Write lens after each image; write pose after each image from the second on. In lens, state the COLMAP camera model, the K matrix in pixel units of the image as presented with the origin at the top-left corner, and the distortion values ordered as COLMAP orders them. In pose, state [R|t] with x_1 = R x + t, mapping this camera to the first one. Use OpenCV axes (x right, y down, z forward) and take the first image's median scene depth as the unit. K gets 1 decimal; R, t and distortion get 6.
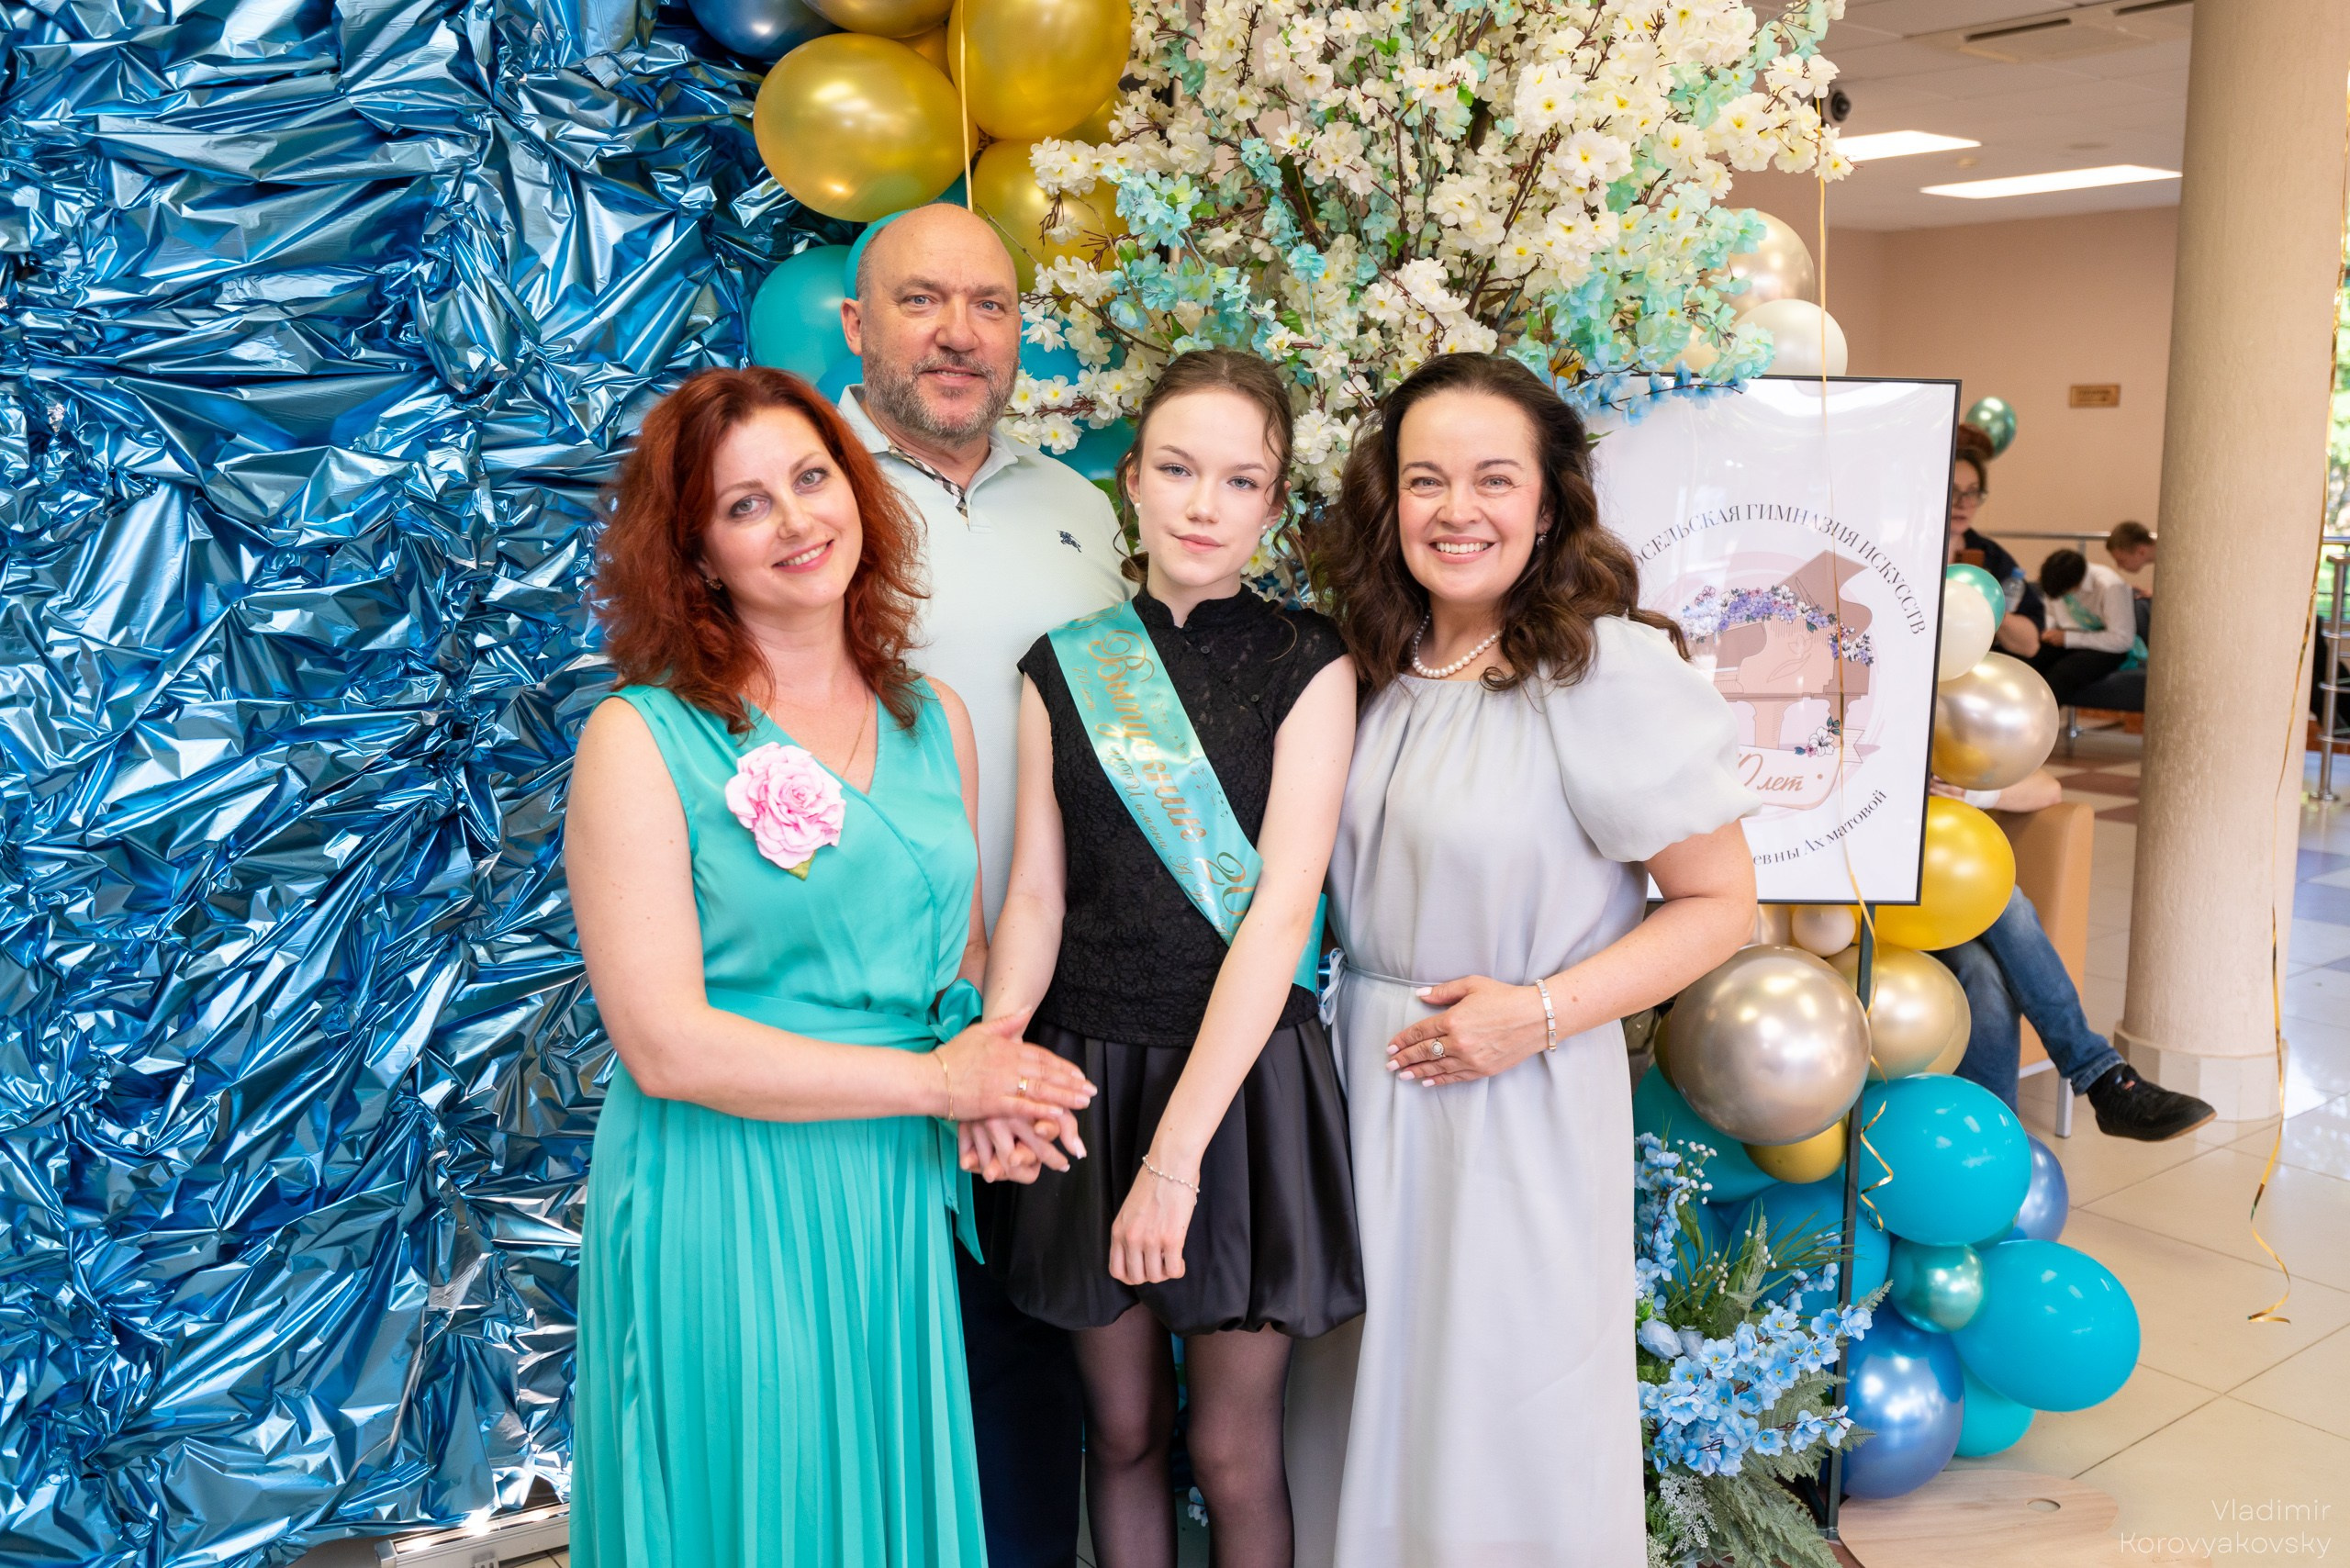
lens RADIAL K [[2060.0, 0, 1185.6], [0, 2060.0, 775.9], [0, 0, 1]] dist [0.013871, 0.000489]
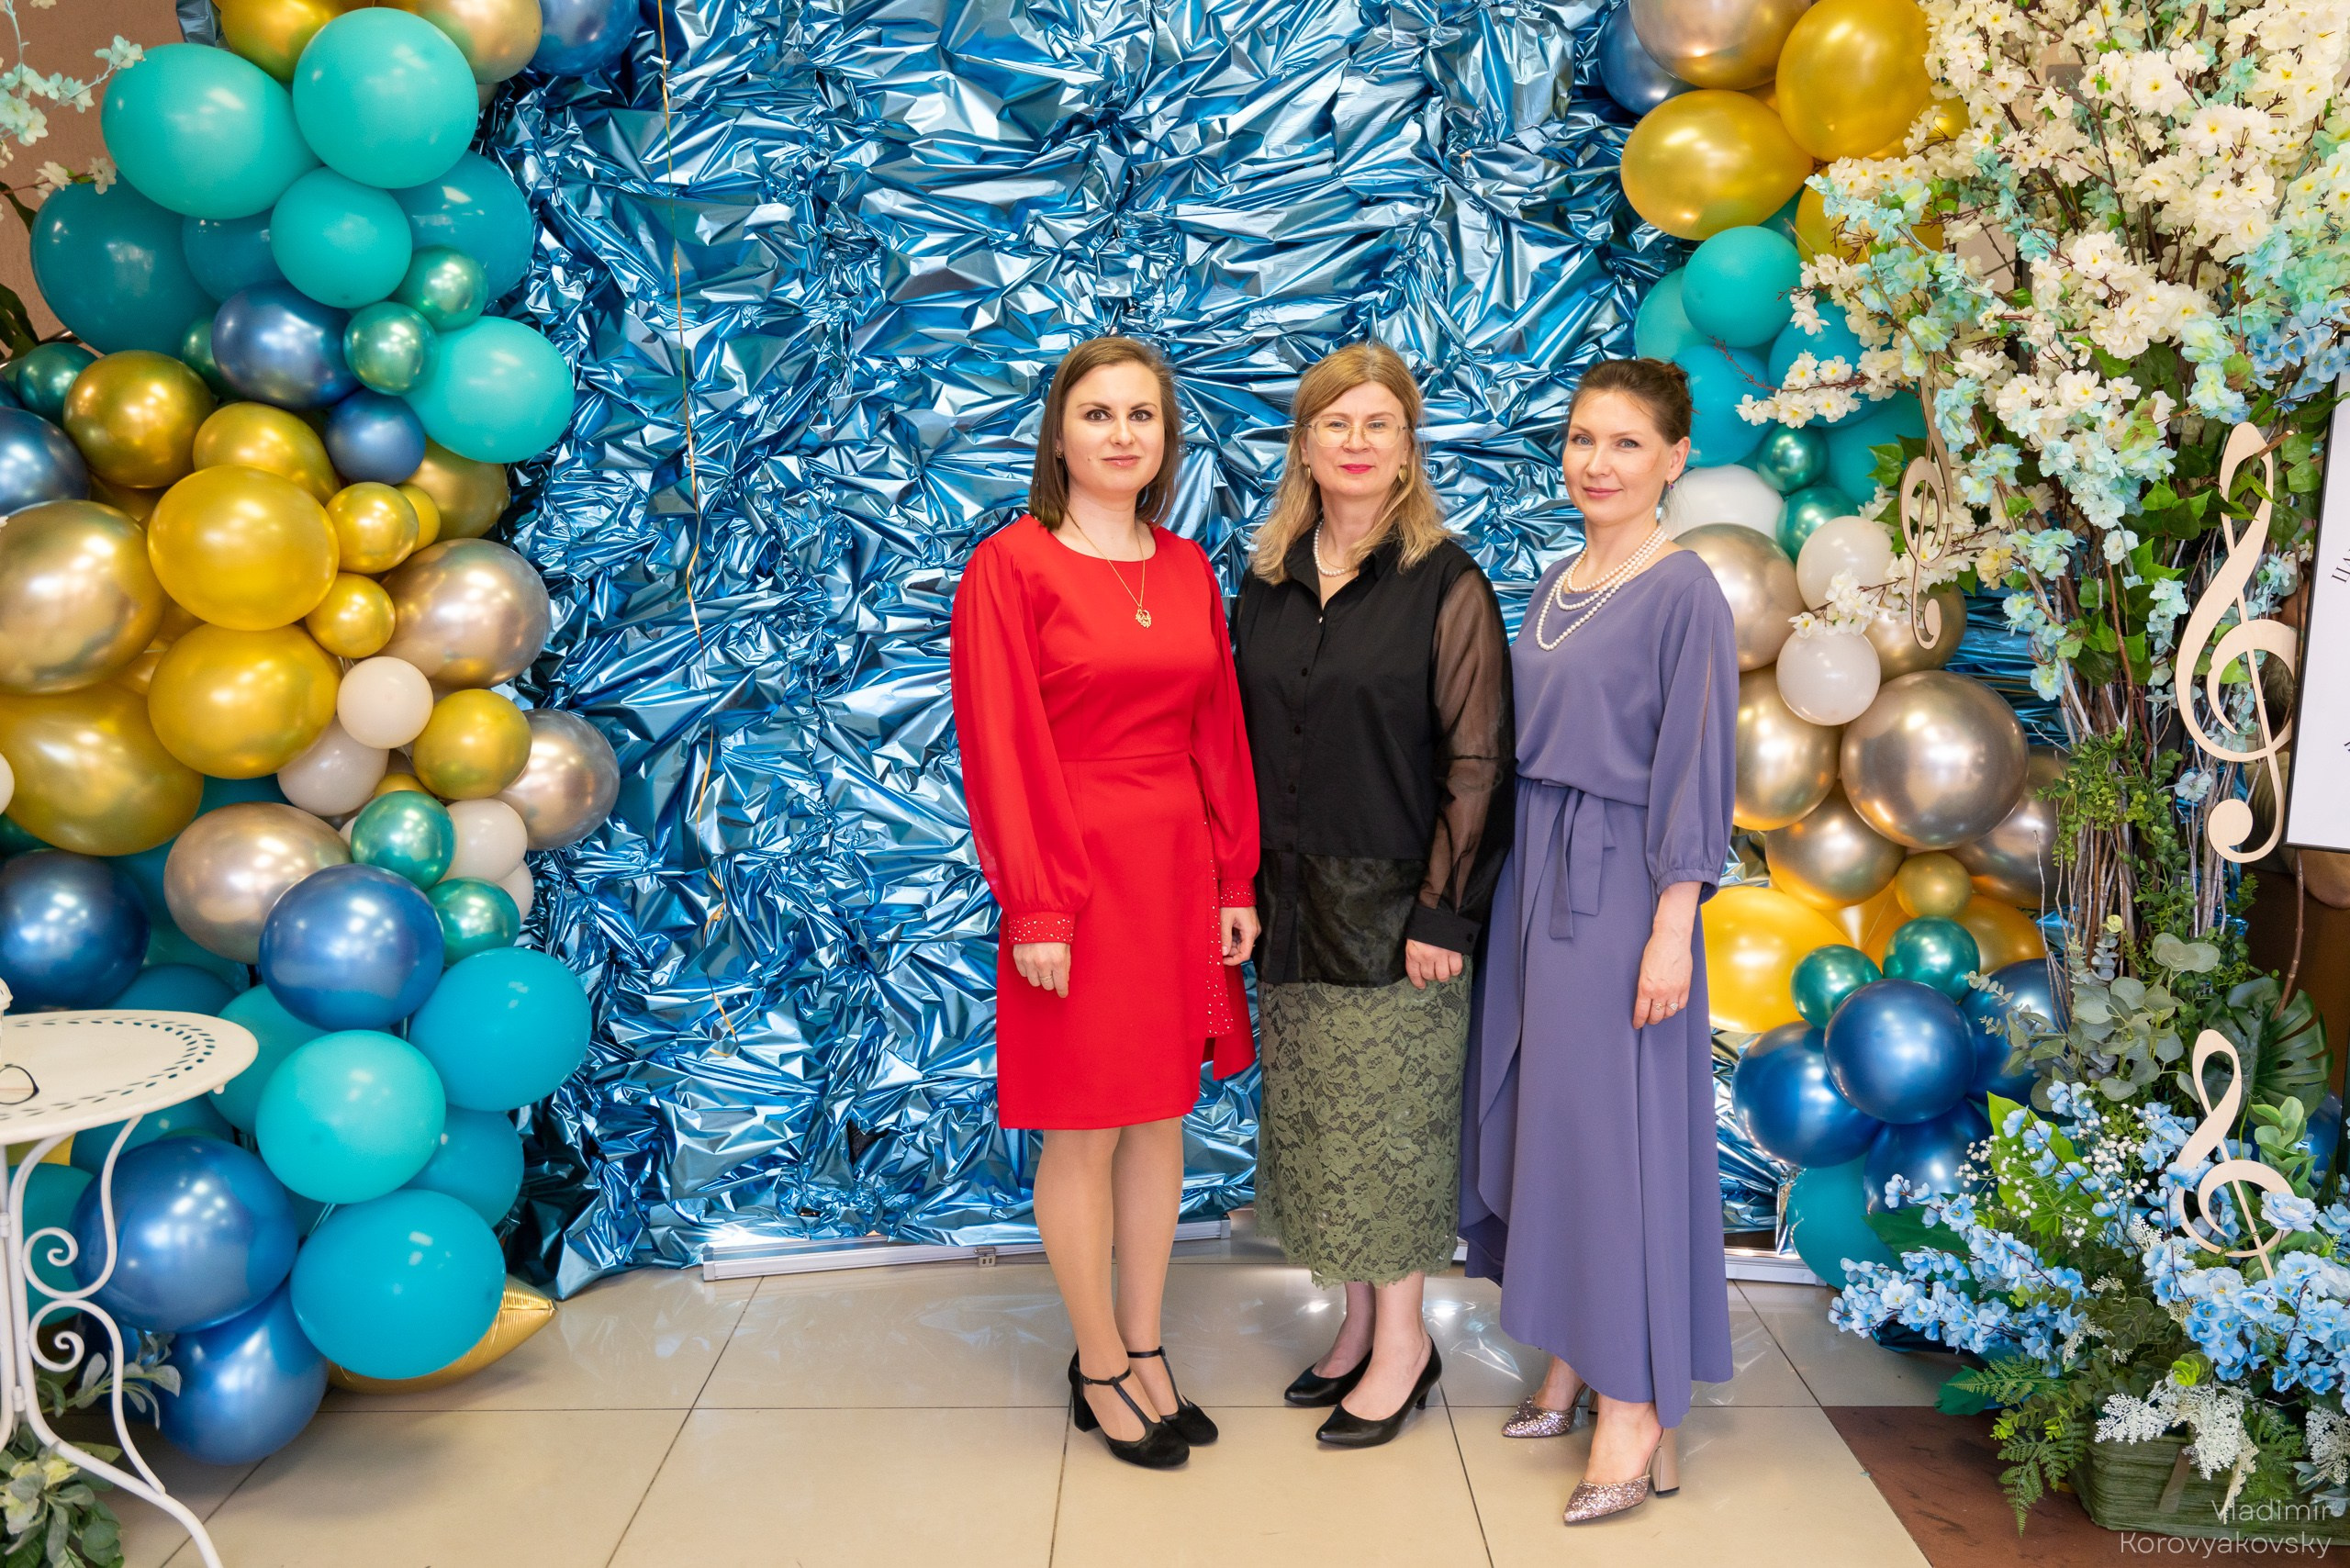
lens RADIAL K [[1988.9, 0, 1216.4], [0, 1988.9, 780.5], [0, 0, 1]] dist [0.008440, 0.007773]
pose [[0.806304, 0.087585, -0.584980, 0.354627], [-0.099772, 0.994945, 0.011445, 0.075150], [0.583026, 0.049136, 0.810967, -0.136941]]
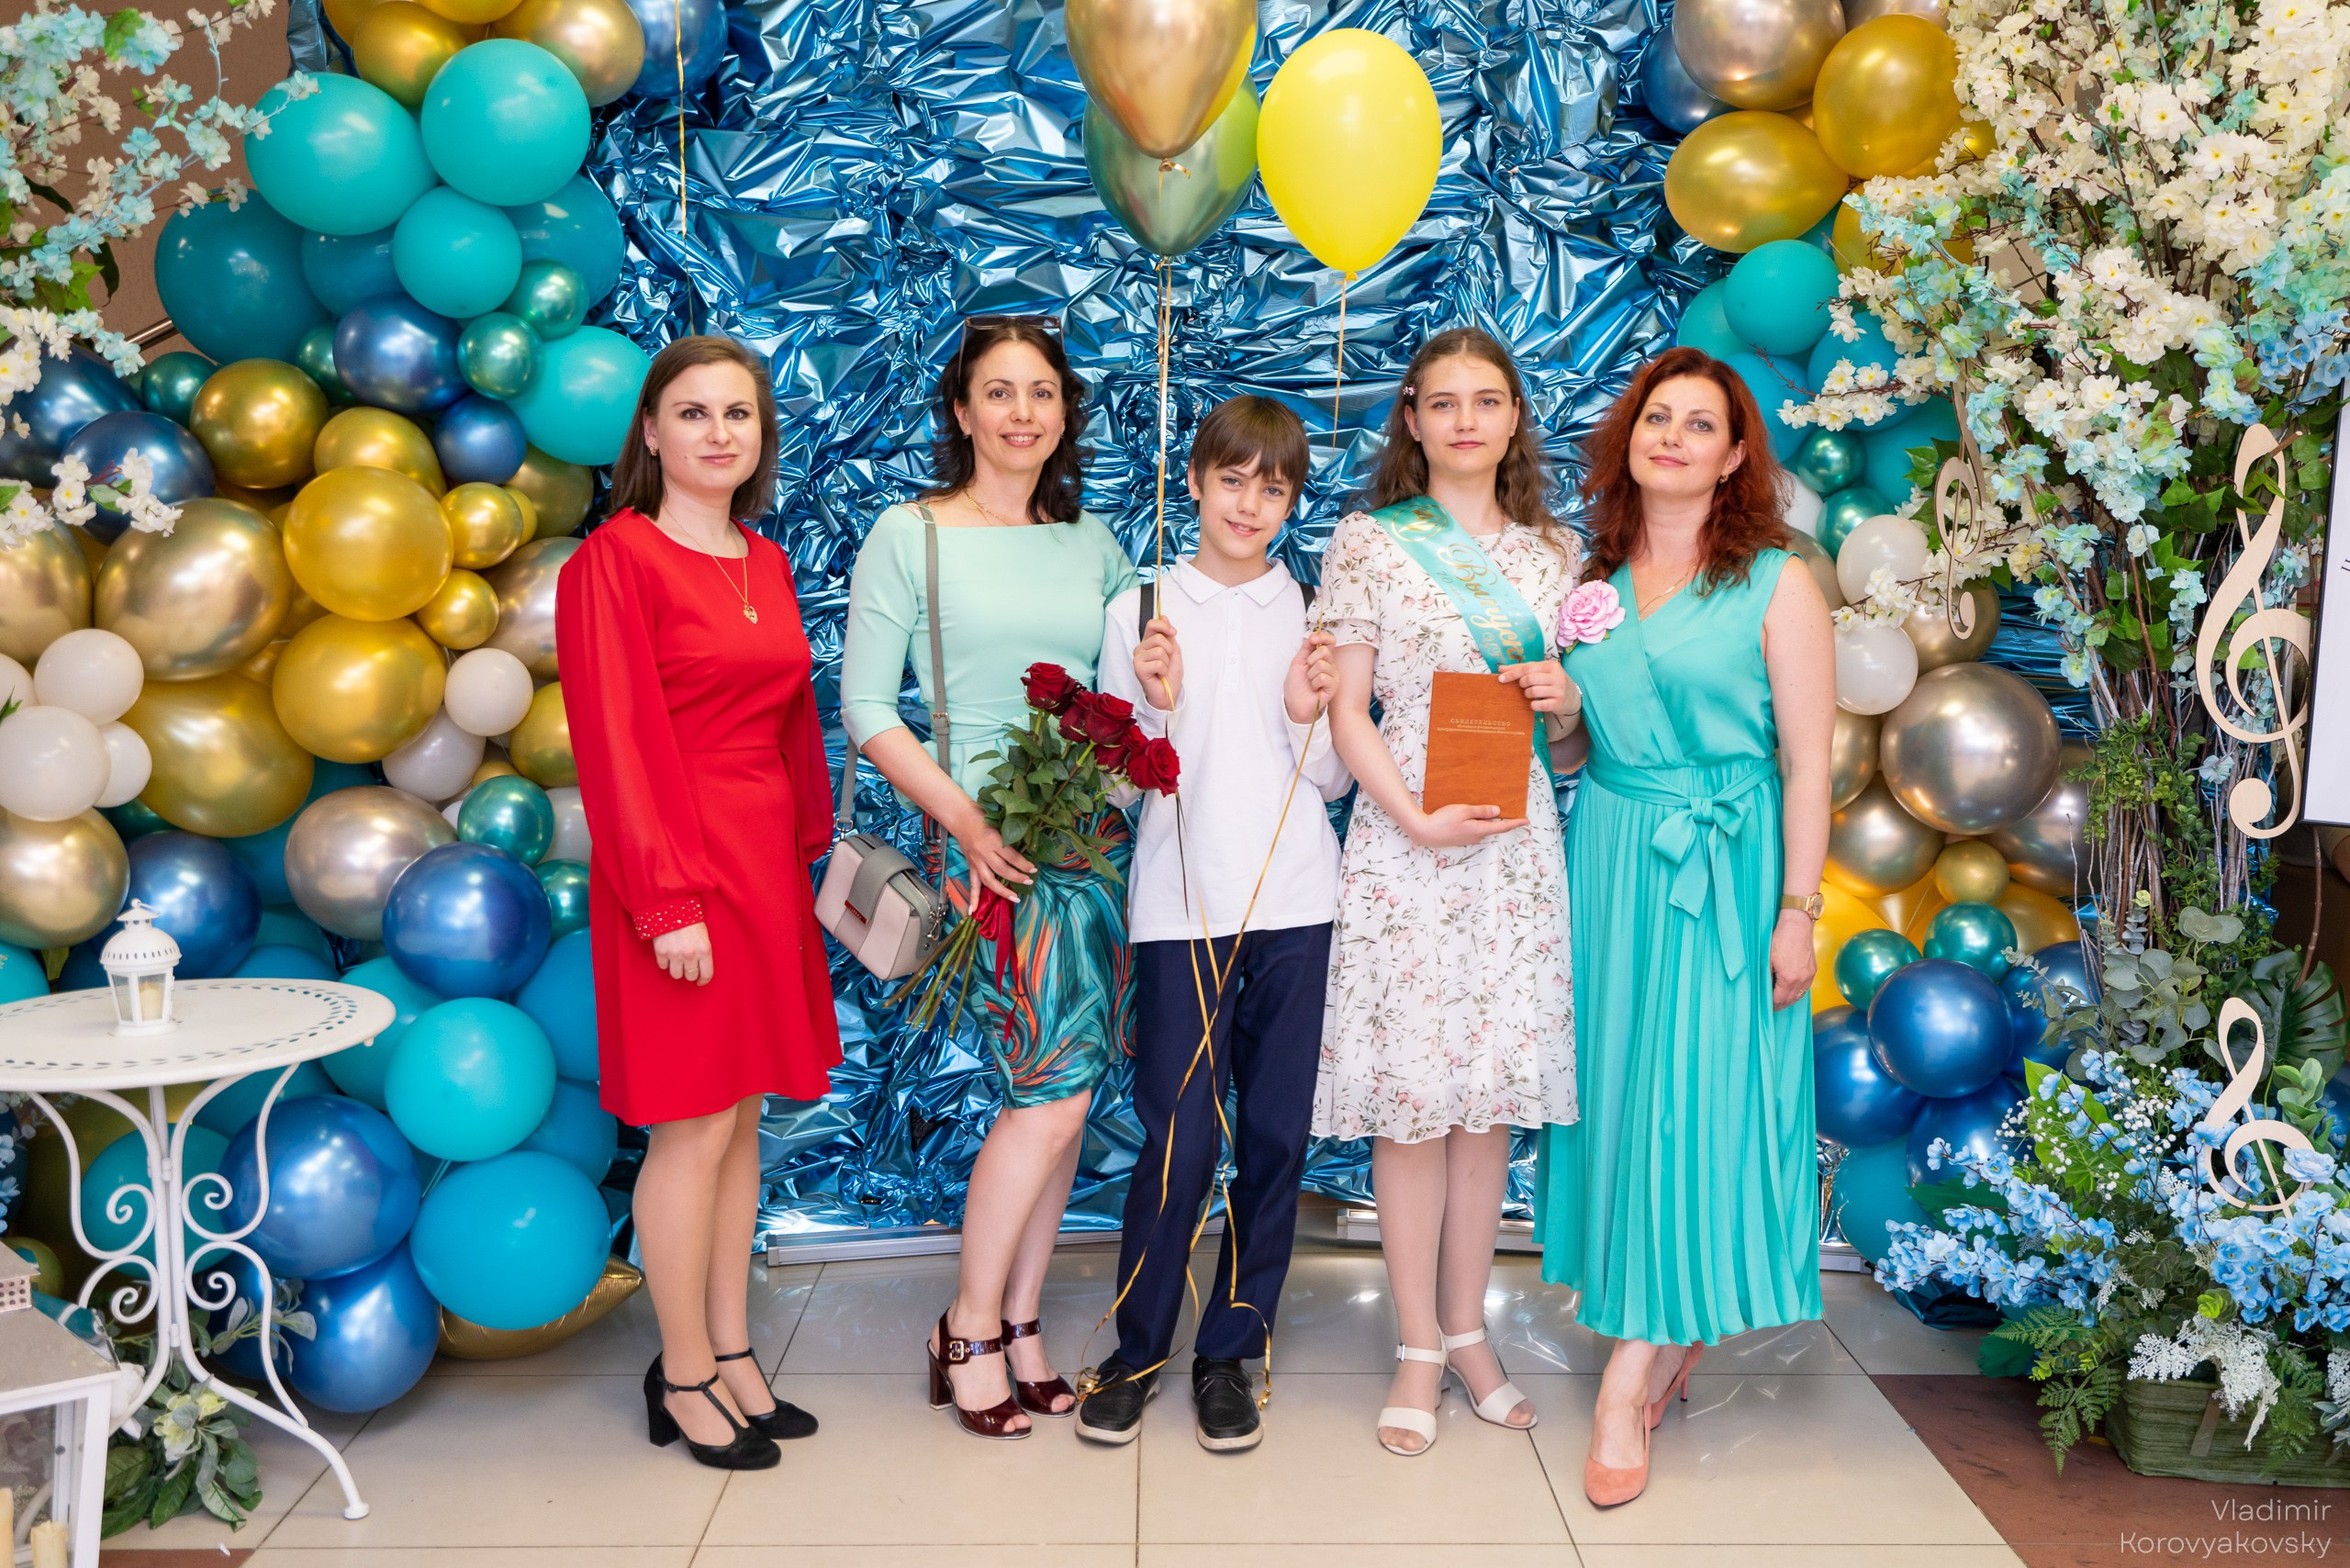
lens RADIAL K [[2182.6, 0, 1184.9], [0, 2182.6, 765.3], [0, 0, 1]] dist [0.007097, 0.009742]
pose [[0.804704, 0.069689, -0.589572, 0.413244], [-0.100255, 0.994775, -0.019253, 0.120296], [0.585150, 0.074601, 0.807486, -0.308871]]
